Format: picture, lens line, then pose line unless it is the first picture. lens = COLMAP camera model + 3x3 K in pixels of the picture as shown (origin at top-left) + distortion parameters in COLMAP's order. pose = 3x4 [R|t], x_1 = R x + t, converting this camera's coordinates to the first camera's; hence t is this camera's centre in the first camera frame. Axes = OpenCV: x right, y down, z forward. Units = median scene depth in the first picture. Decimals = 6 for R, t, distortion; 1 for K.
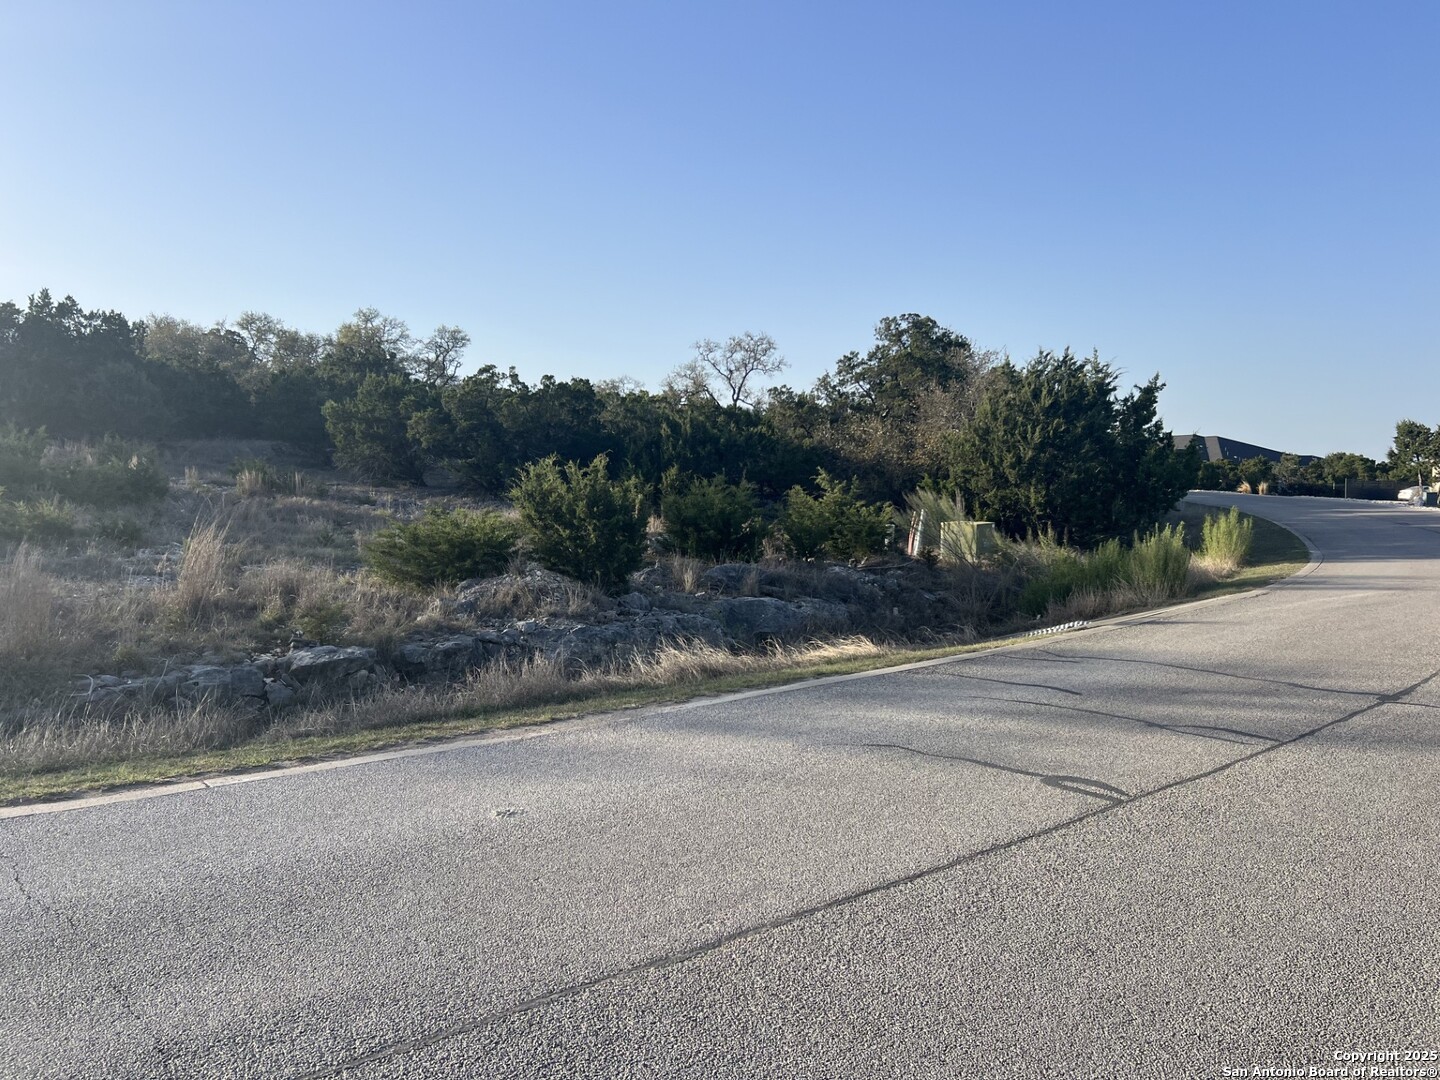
lens RADIAL K [[1072.3, 0, 708.3], [0, 1072.3, 540.5], [0, 0, 1]] dist [0.029440, -0.042208]
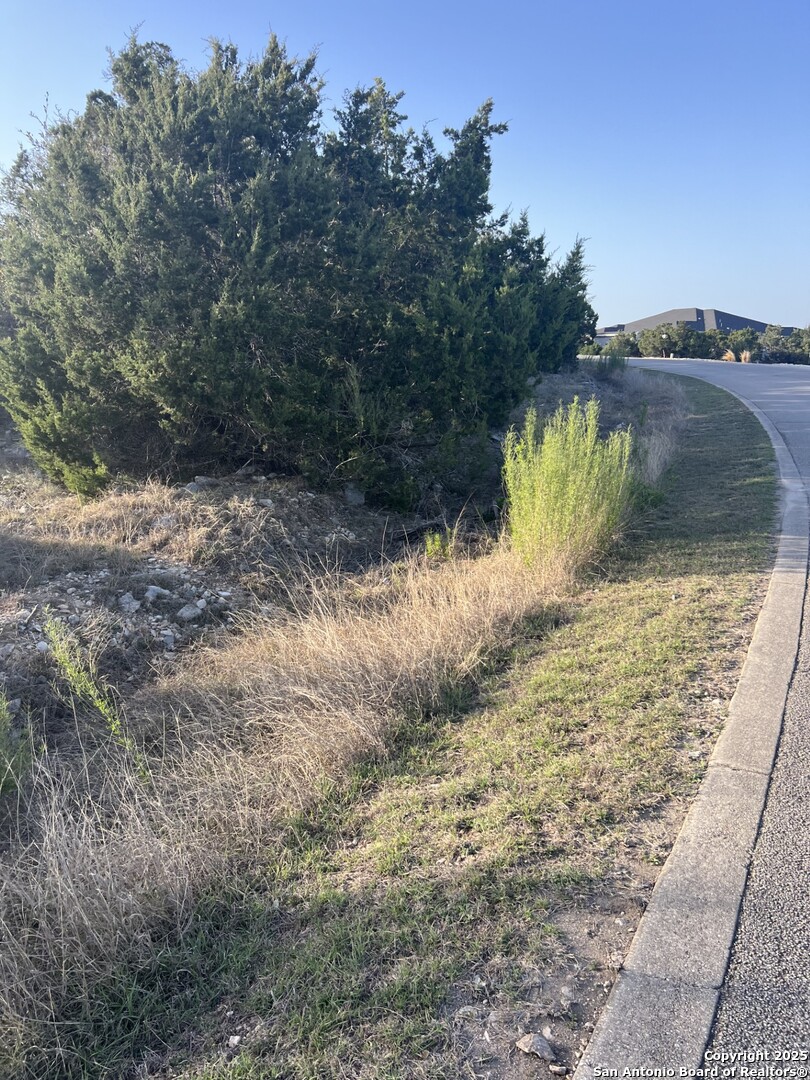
lens RADIAL K [[804.2, 0, 406.5], [0, 804.2, 539.7], [0, 0, 1]] dist [0.029440, -0.042208]
pose [[0.997076, -0.017580, 0.074373, 0.102446], [0.004444, 0.984872, 0.173226, -0.008634], [-0.076293, -0.172389, 0.982070, 0.184035]]
